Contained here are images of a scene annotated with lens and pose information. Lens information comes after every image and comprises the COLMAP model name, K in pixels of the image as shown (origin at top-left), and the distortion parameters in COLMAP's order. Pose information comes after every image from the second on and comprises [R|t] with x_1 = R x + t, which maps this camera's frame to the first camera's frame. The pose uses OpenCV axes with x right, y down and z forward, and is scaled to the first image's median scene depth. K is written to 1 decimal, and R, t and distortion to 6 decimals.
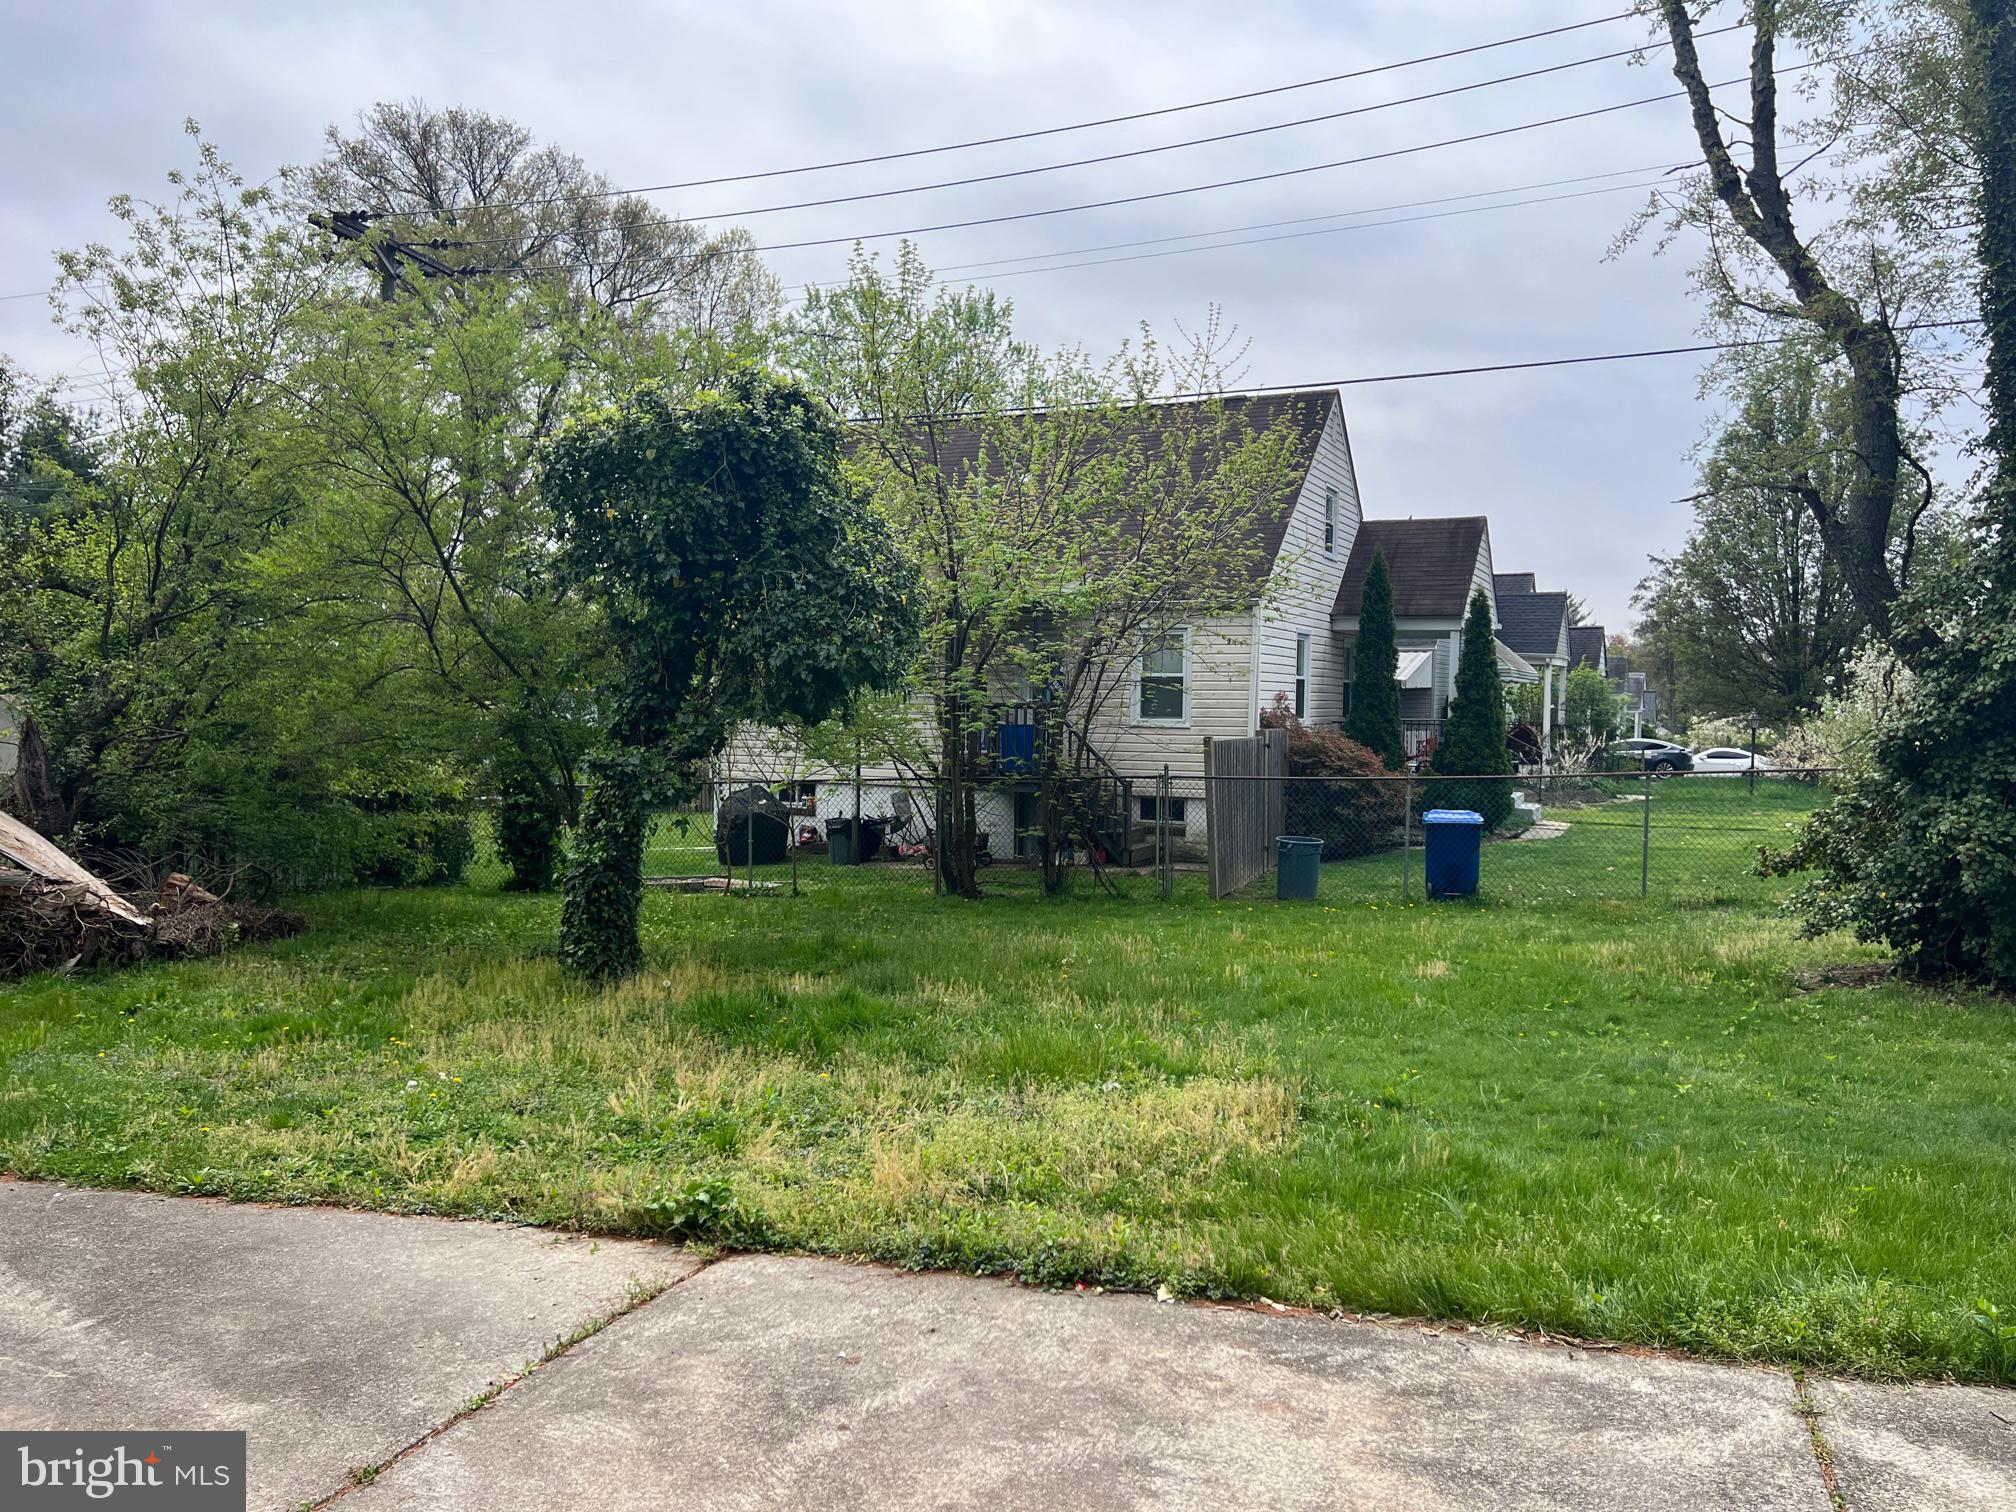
lens RADIAL K [[1530.9, 0, 1008.2], [0, 1530.9, 763.4], [0, 0, 1]] dist [0.045968, -0.044218]
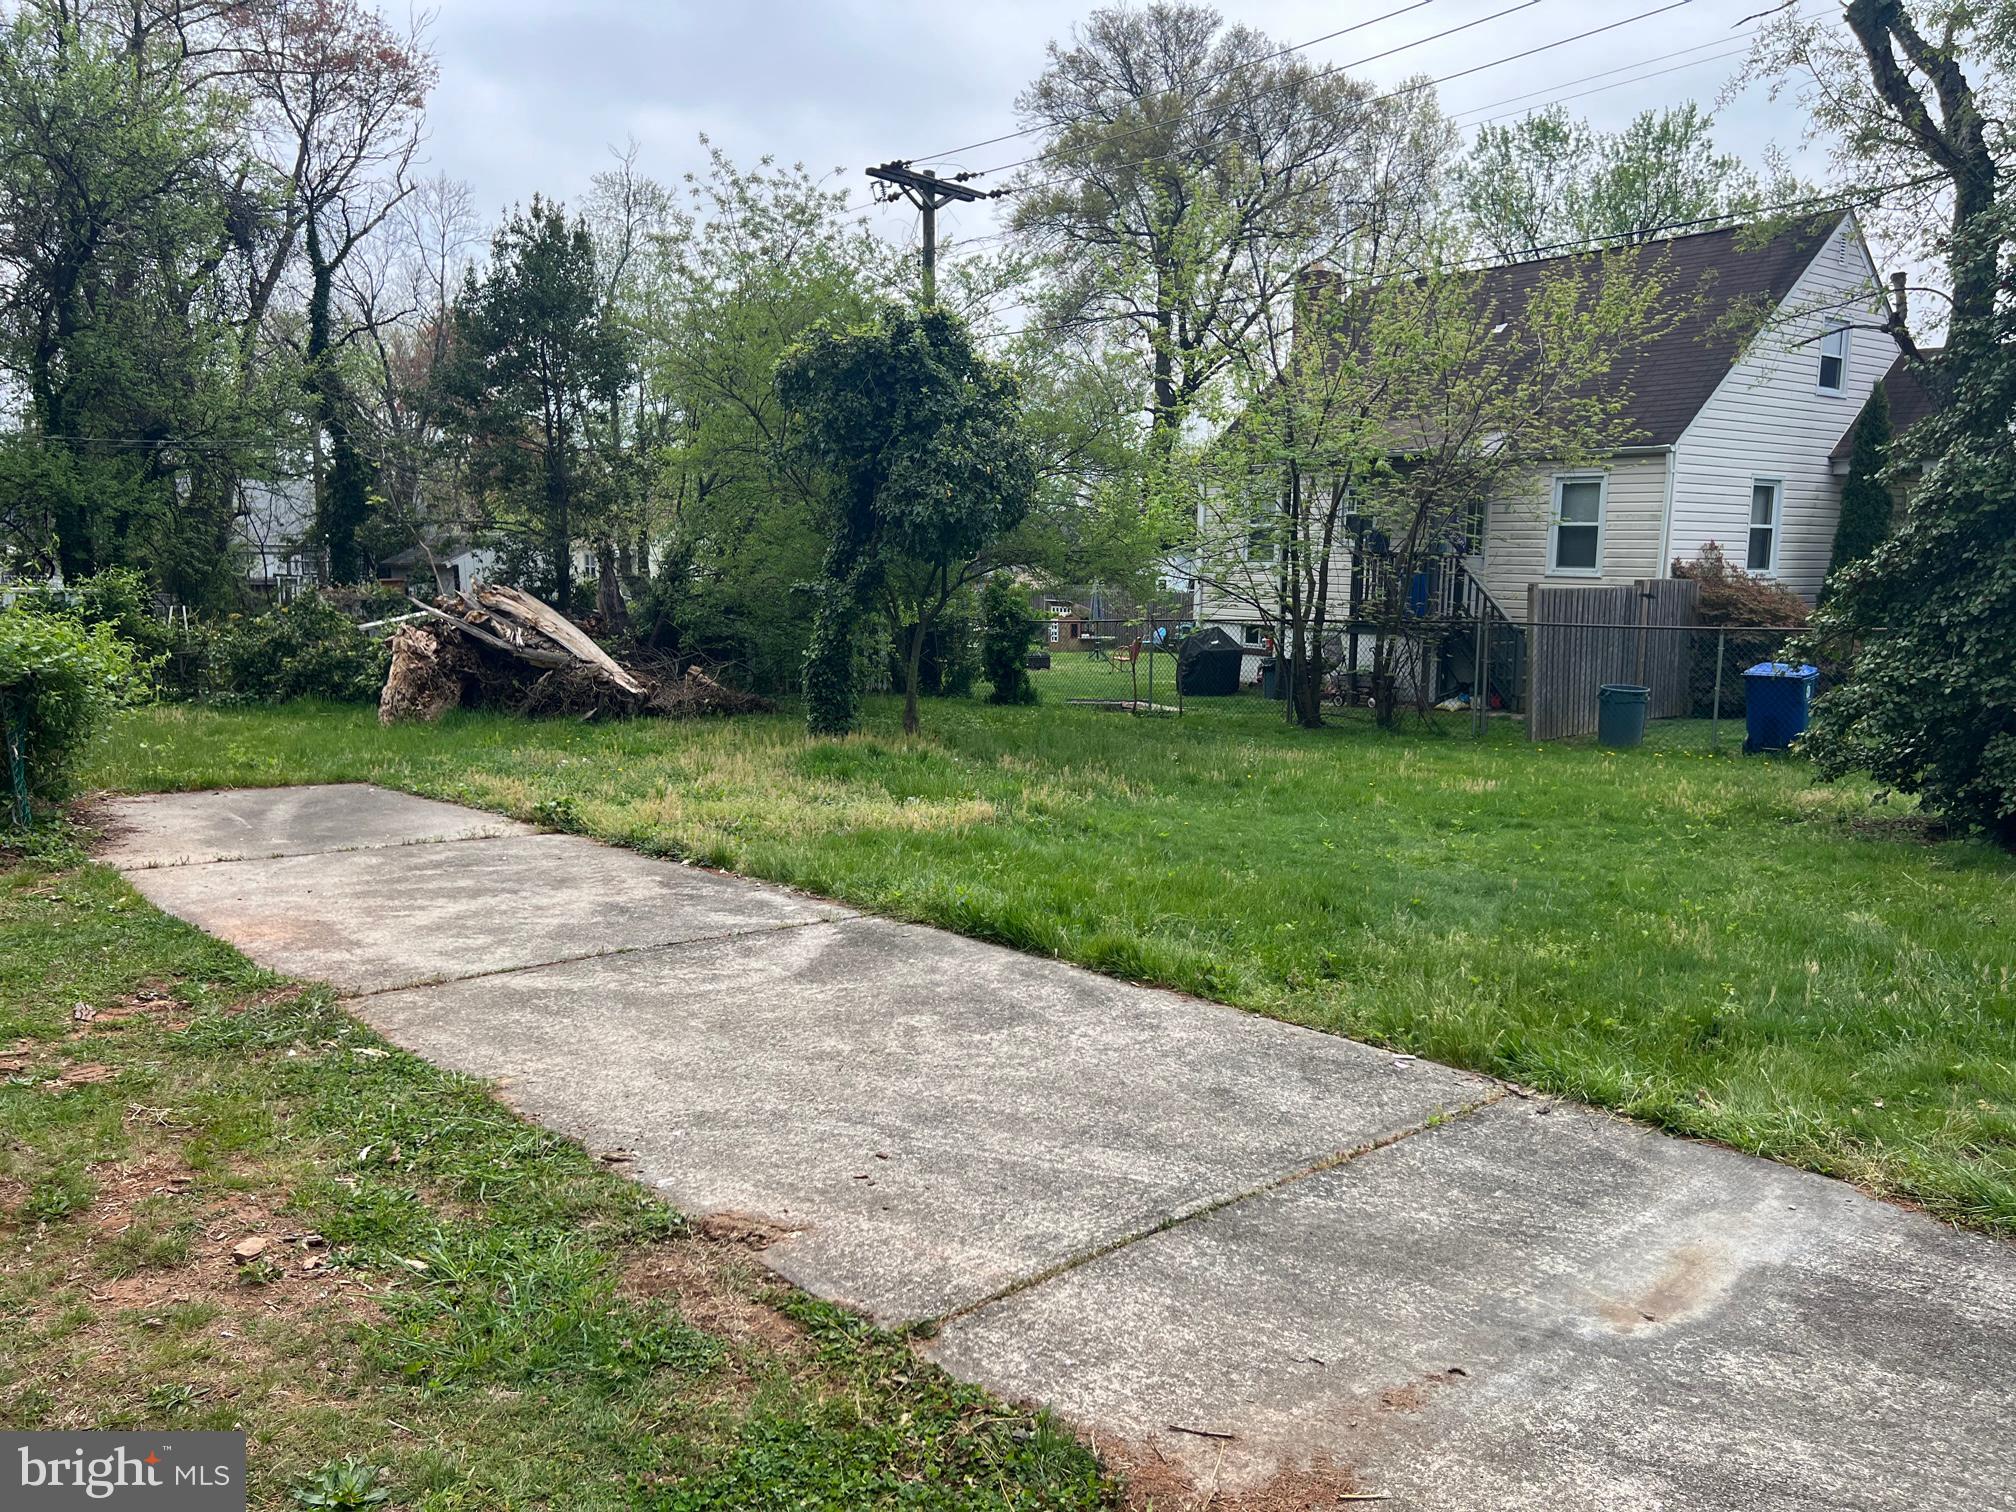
lens RADIAL K [[1530.9, 0, 1008.2], [0, 1530.9, 763.4], [0, 0, 1]] dist [0.045968, -0.044218]
pose [[0.866458, 0.071854, -0.494052, 0.298613], [-0.024560, 0.994525, 0.101568, 0.005456], [0.498645, -0.075871, 0.863479, -0.082530]]
